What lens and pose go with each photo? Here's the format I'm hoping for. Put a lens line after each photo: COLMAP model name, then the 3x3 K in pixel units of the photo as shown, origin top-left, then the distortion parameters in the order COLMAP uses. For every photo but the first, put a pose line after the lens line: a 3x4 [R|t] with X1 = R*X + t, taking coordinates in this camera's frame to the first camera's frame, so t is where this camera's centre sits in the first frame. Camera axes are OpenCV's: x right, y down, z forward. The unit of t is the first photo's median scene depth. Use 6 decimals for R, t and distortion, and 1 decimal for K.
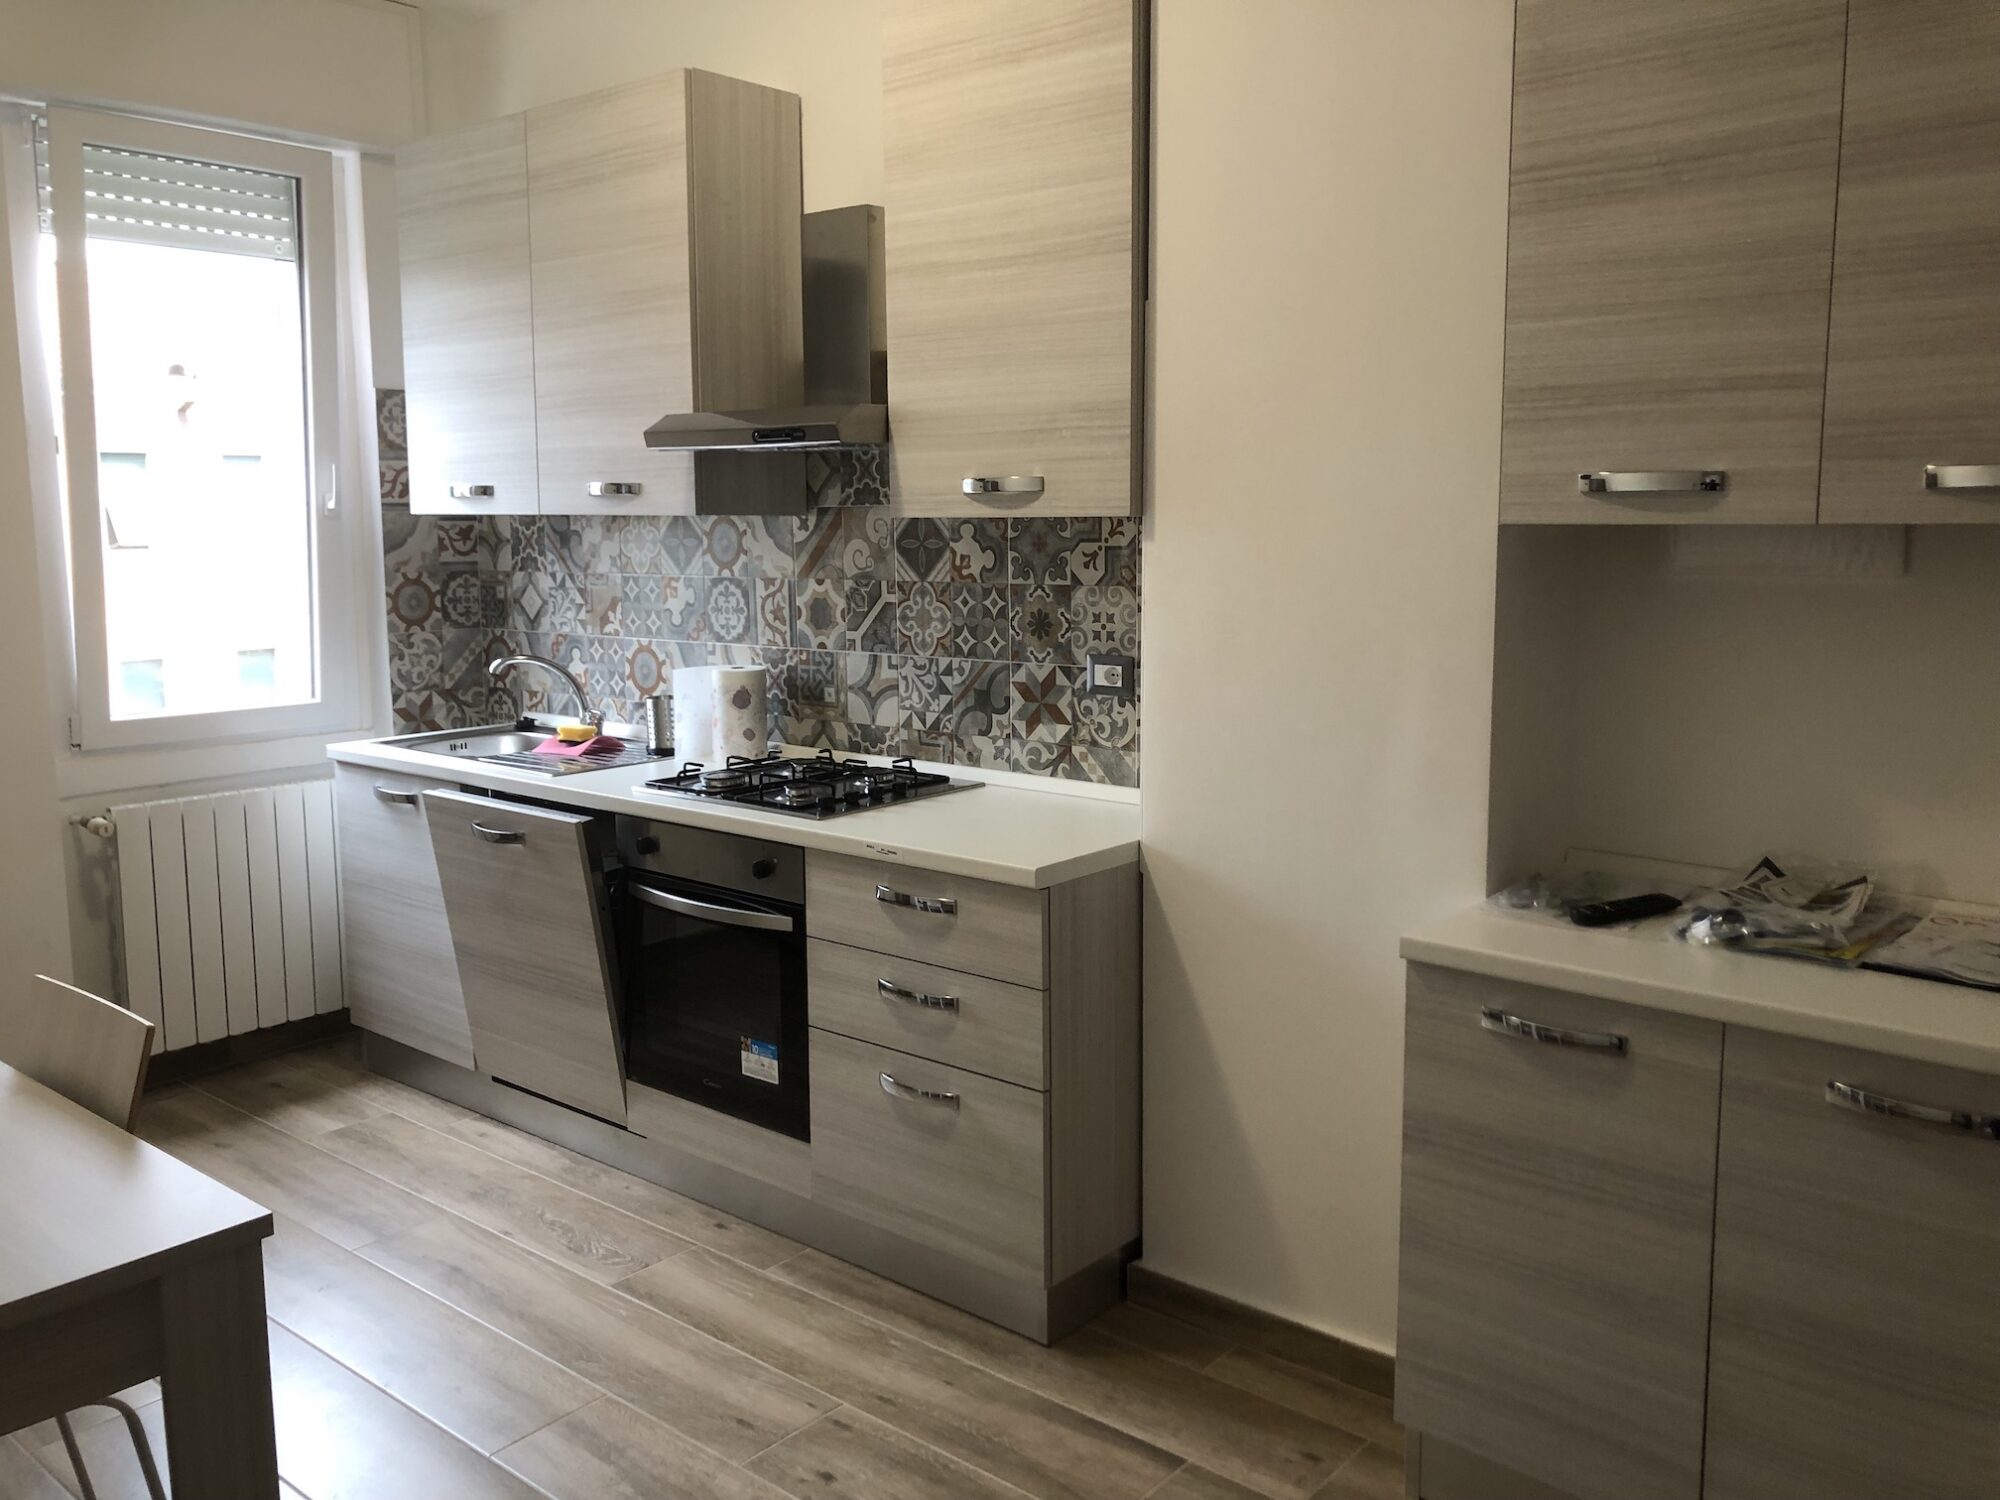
lens RADIAL K [[1600.4, 0, 1000.0], [0, 1600.4, 750.0], [0, 0, 1]] dist [0.081018, -0.153569]
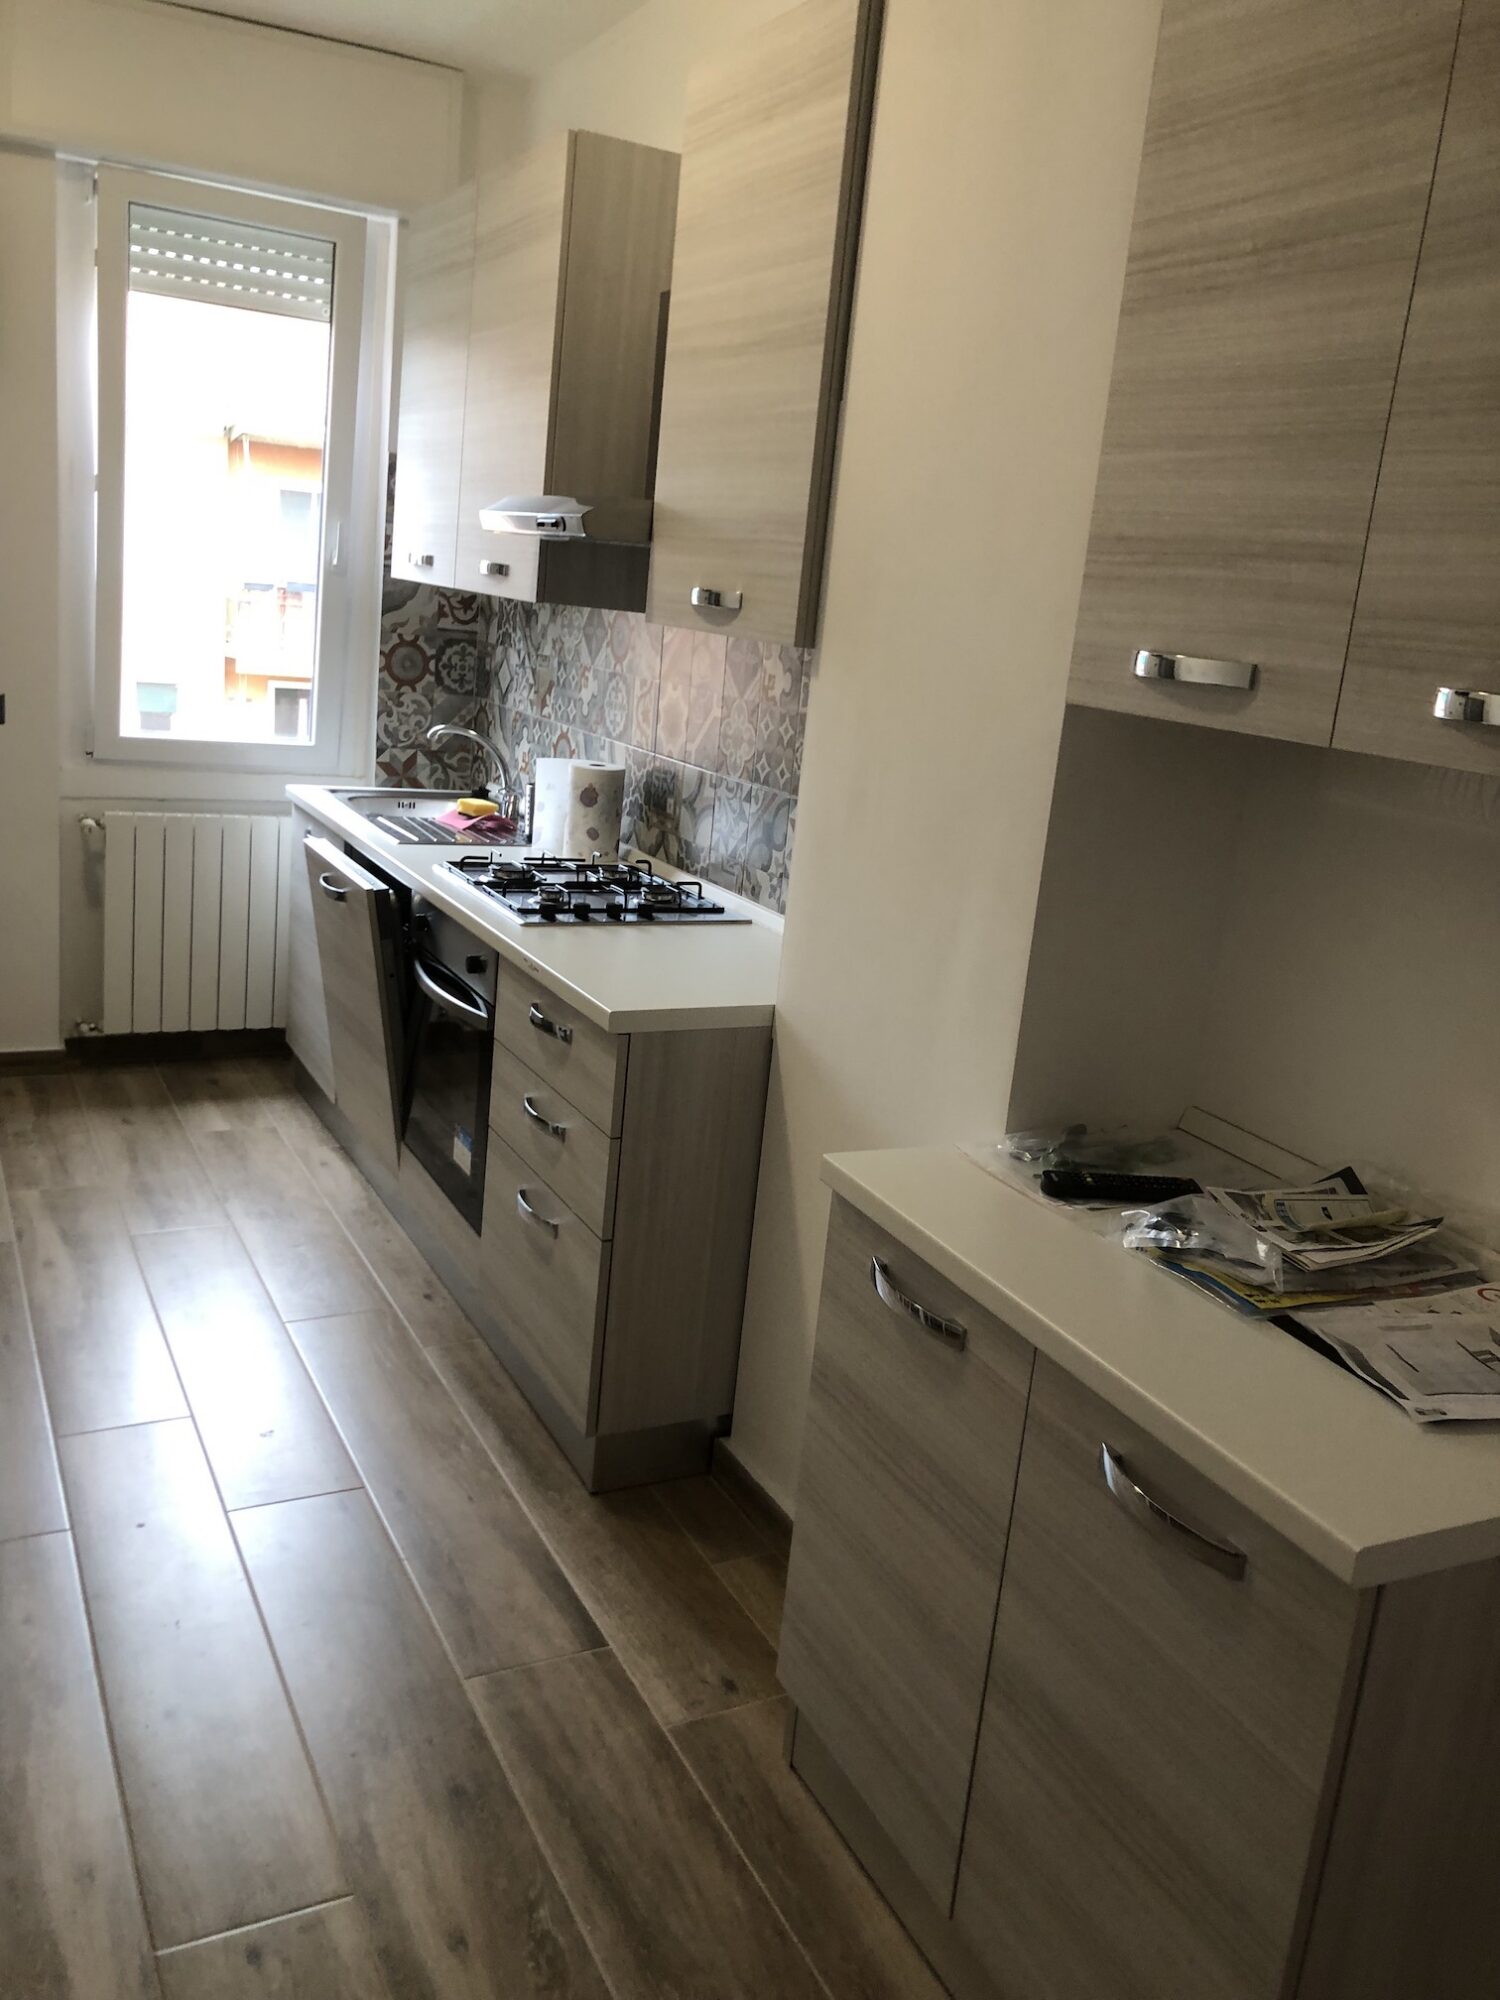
lens RADIAL K [[1600.4, 0, 750.0], [0, 1600.4, 1000.0], [0, 0, 1]] dist [0.081018, -0.153569]
pose [[0.921724, 0.188706, -0.338843, 0.290175], [-0.159664, 0.980808, 0.111907, -0.035374], [0.353457, -0.049046, 0.934164, 0.103457]]
